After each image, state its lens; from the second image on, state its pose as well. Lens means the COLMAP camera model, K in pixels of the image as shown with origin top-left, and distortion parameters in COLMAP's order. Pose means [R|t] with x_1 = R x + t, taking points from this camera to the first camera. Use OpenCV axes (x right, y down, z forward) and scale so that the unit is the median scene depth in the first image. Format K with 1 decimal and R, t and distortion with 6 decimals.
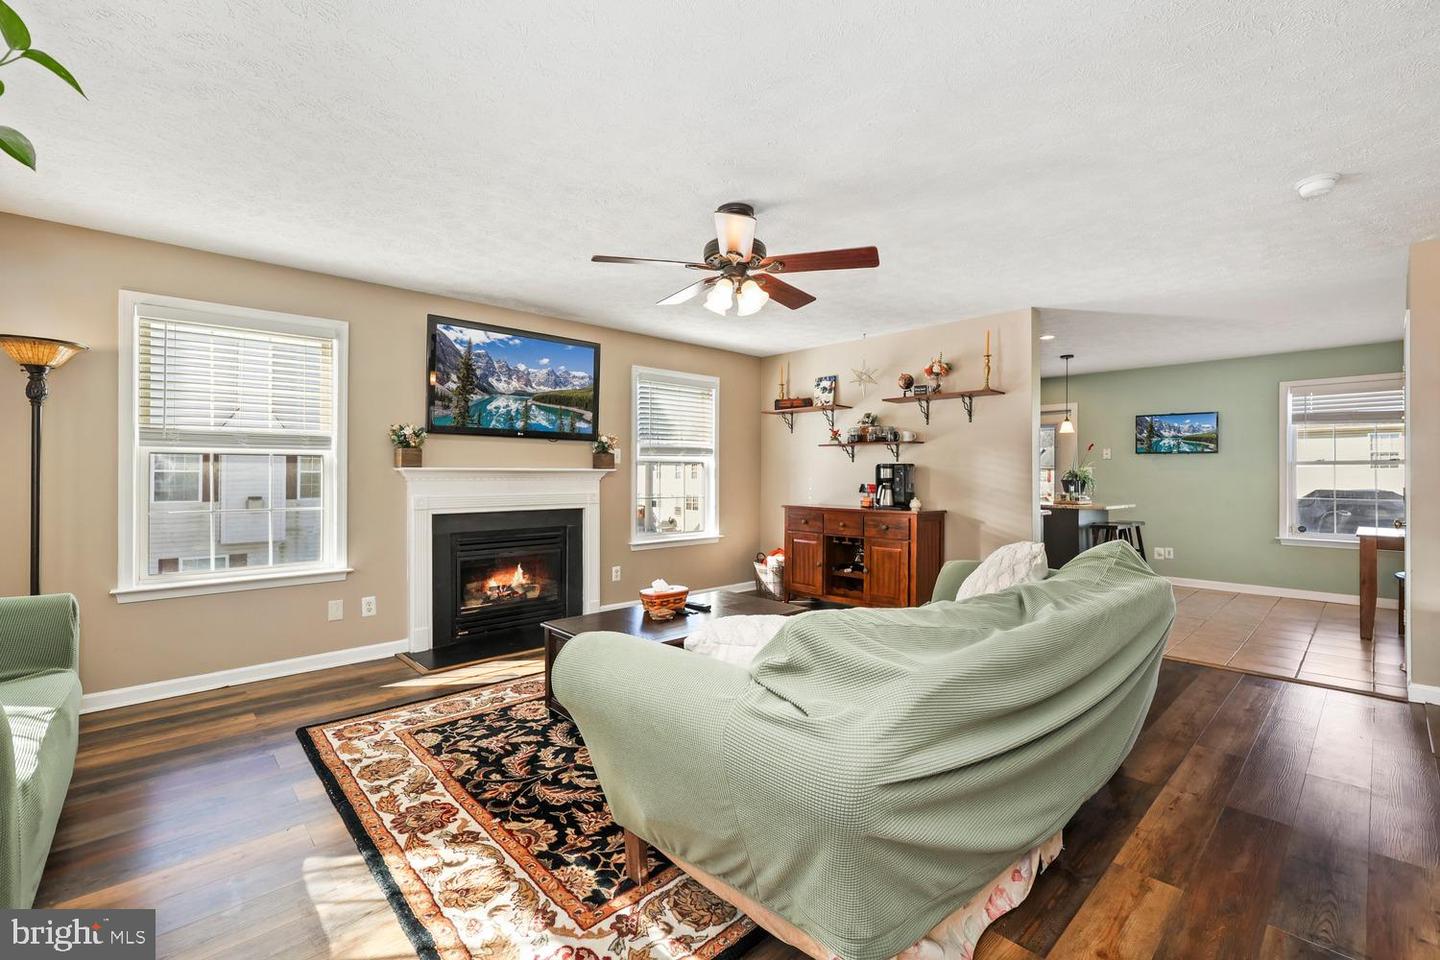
lens RADIAL K [[616.0, 0, 720.0], [0, 616.0, 480.0], [0, 0, 1]] dist [-0.000773, -0.000260]
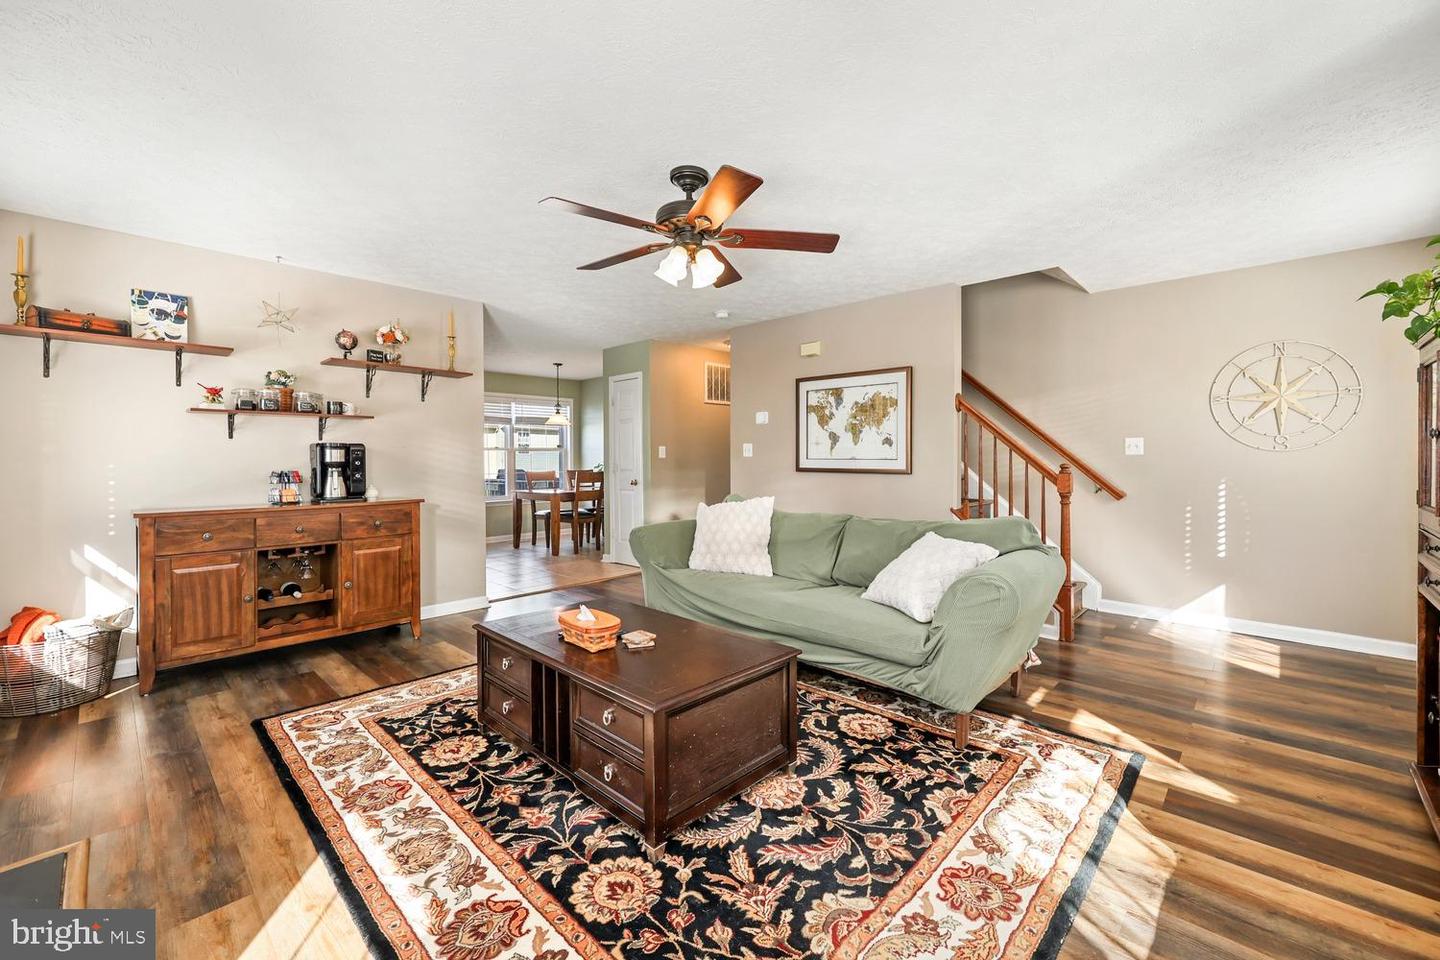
lens RADIAL K [[584.1, 0, 722.7], [0, 584.1, 457.2], [0, 0, 1]] dist [0.012167, -0.000059]
pose [[-0.060556, -0.003925, 0.998157, -0.974532], [0.006892, 0.999967, 0.004351, -0.015465], [-0.998141, 0.007142, -0.060527, 1.098398]]
